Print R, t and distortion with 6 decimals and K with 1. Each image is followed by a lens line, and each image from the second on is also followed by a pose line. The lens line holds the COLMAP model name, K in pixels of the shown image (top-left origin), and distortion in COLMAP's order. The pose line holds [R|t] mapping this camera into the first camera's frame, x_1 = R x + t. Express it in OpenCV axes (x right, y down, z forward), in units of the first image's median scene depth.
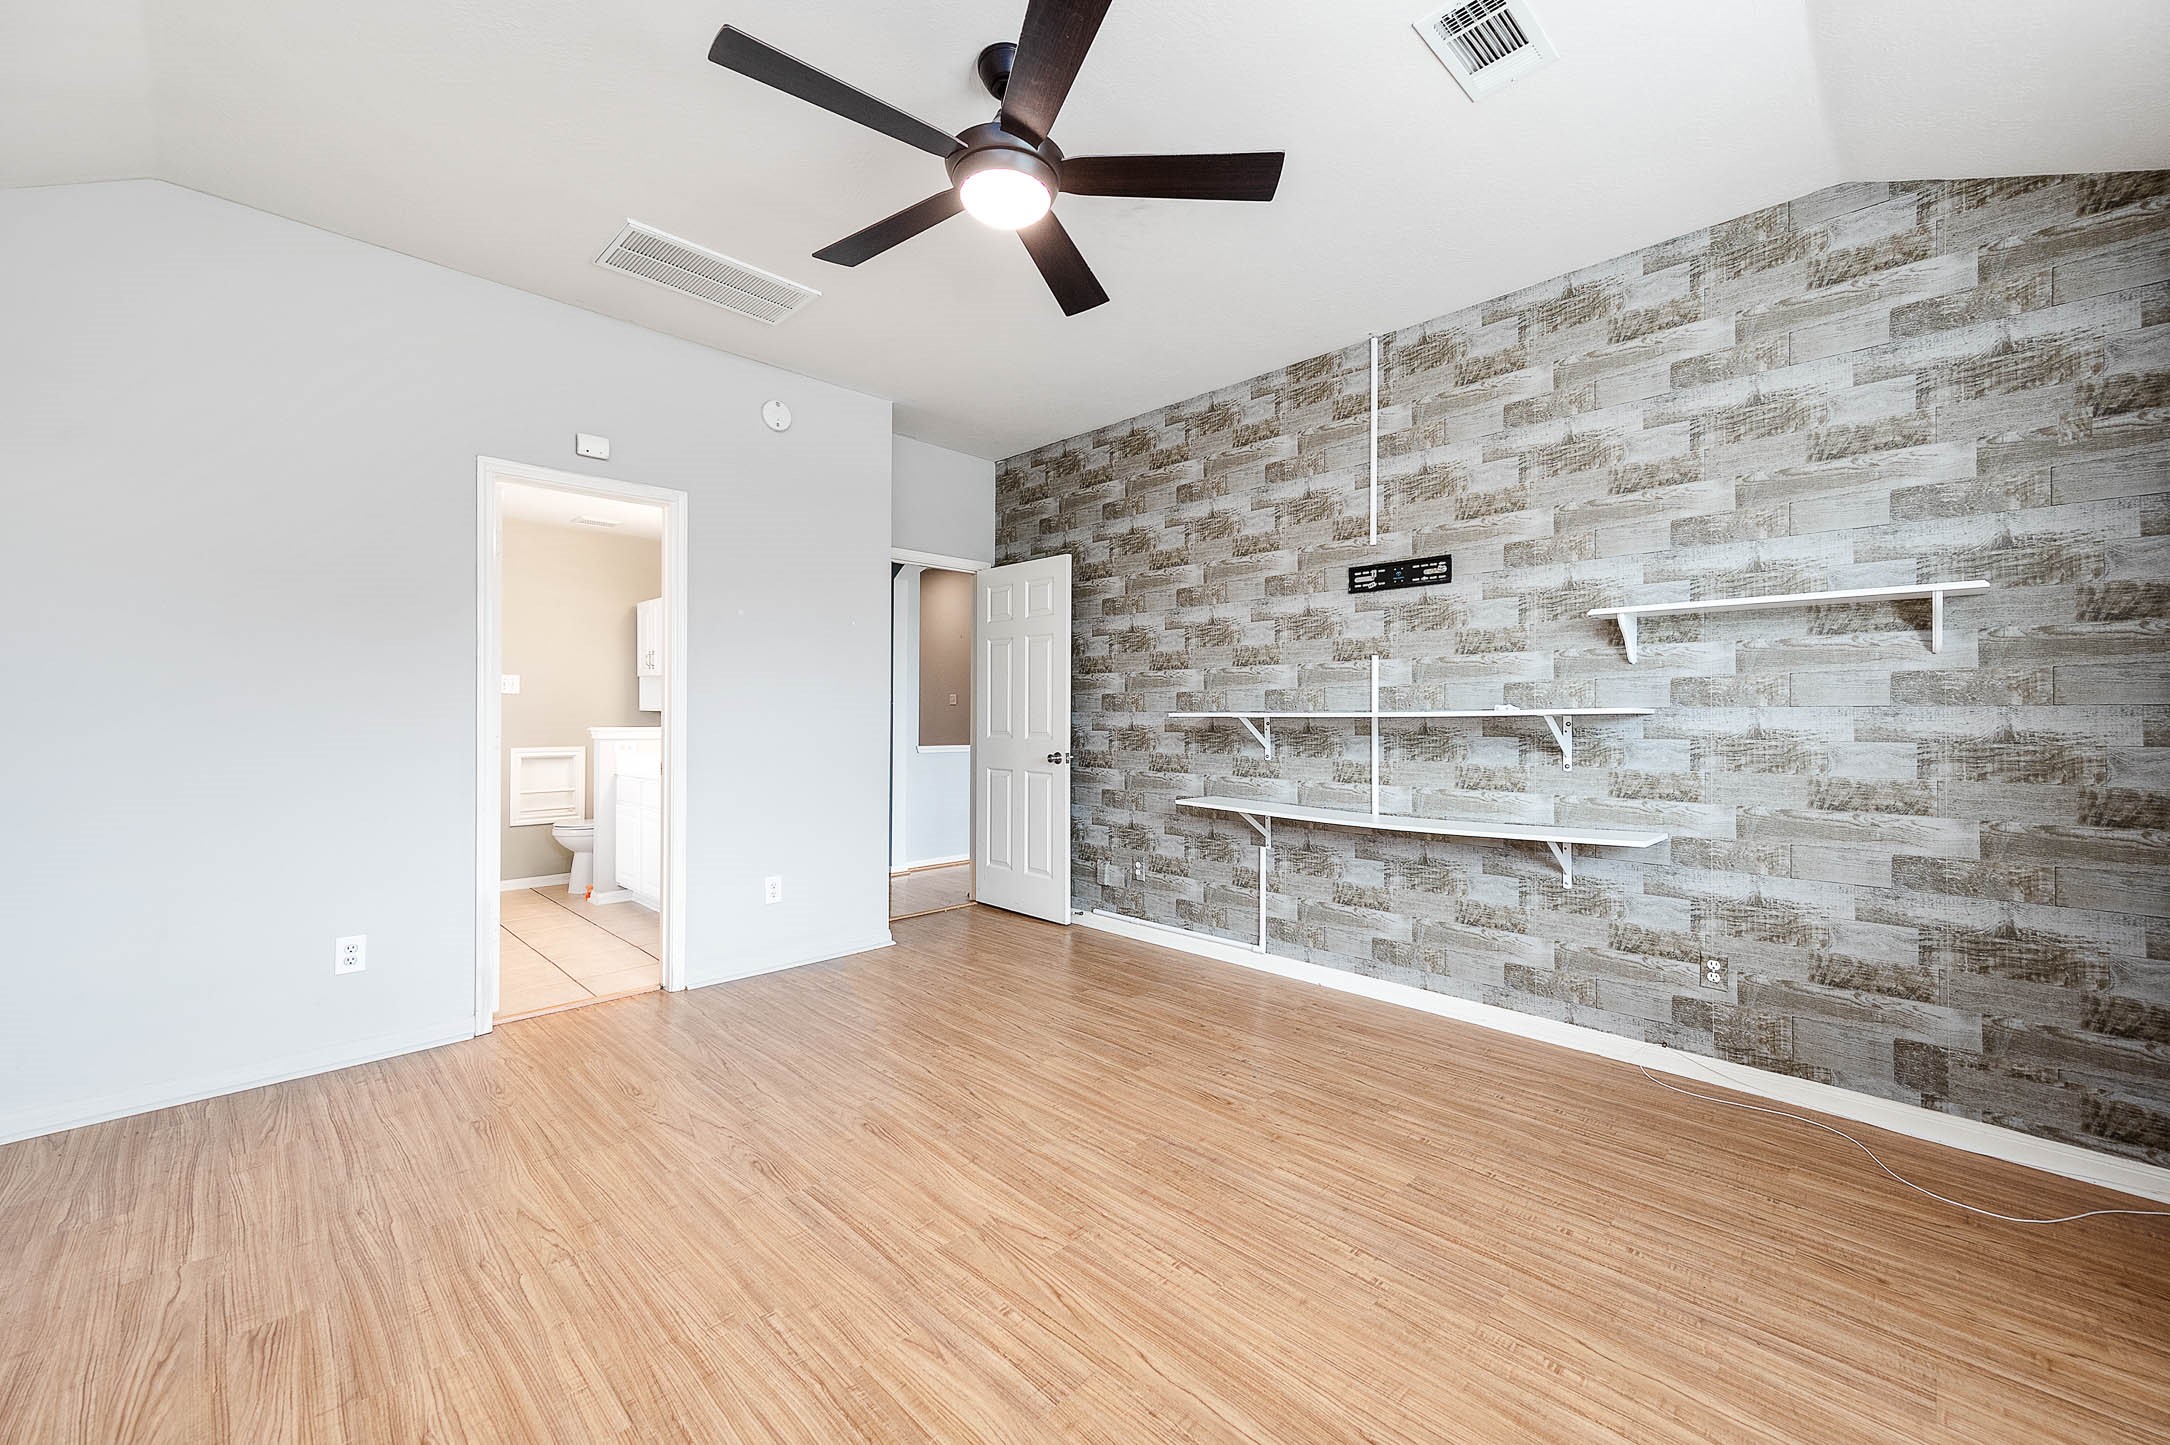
lens RADIAL K [[848.3, 0, 1084.7], [0, 848.3, 719.3], [0, 0, 1]] dist [0.008058, 0.000248]
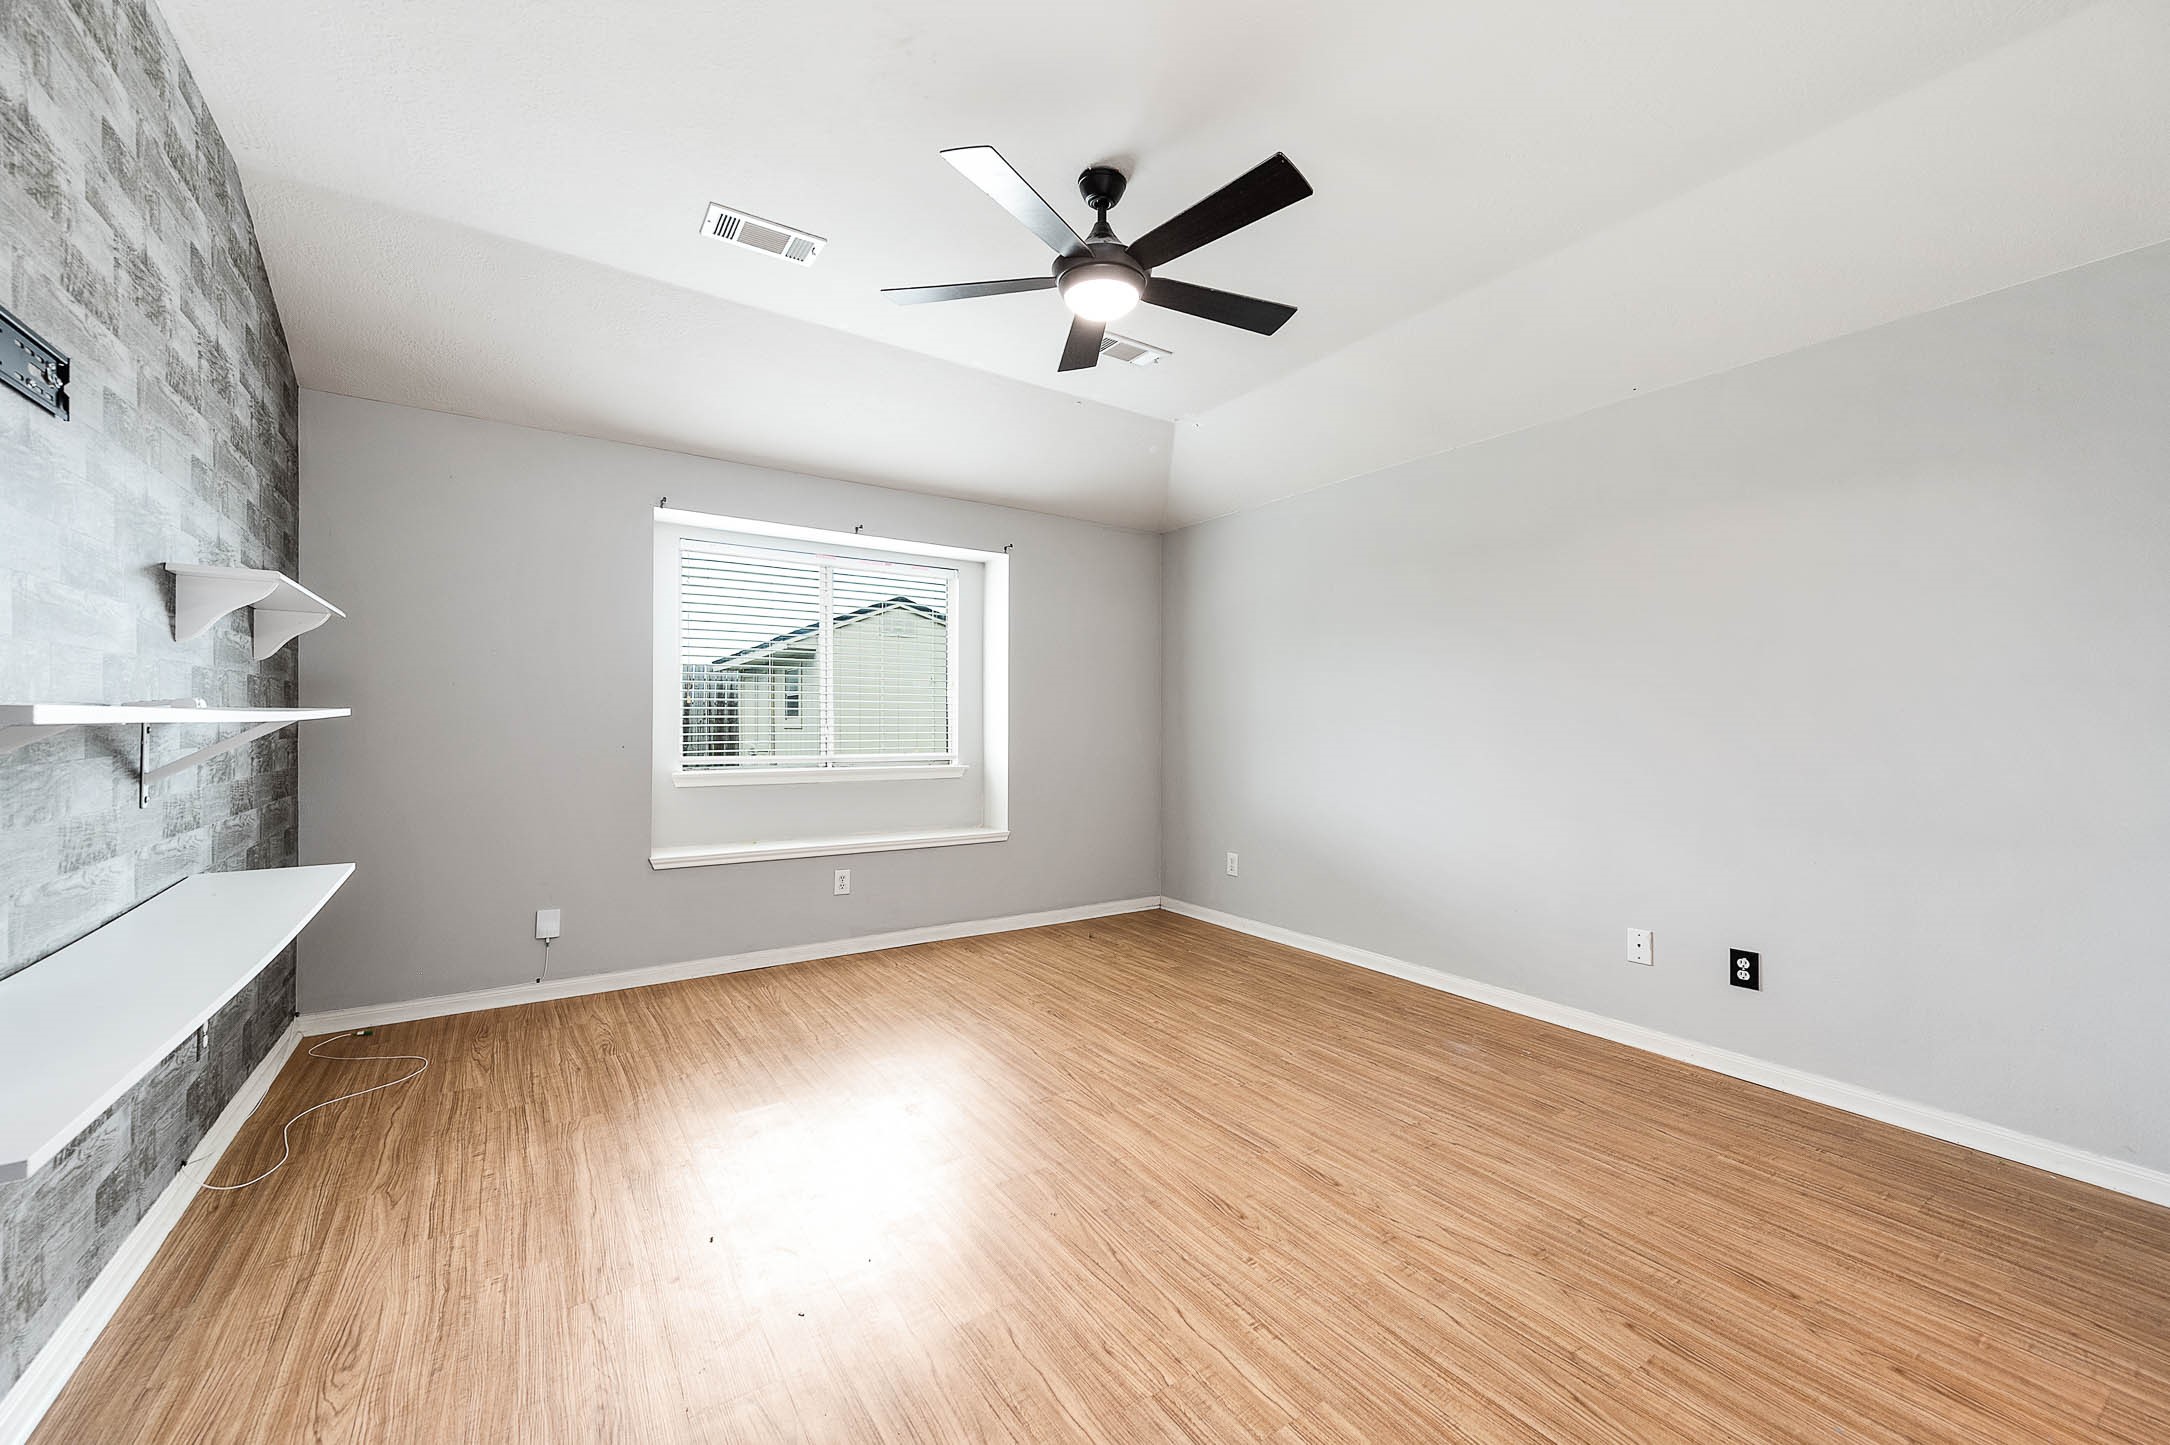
lens RADIAL K [[848.3, 0, 1084.7], [0, 848.3, 719.3], [0, 0, 1]] dist [0.008058, 0.000248]
pose [[-0.981183, -0.008287, 0.192902, -0.303965], [-0.008217, 0.999966, 0.001161, -0.014295], [-0.192905, -0.000446, -0.981217, 2.128963]]
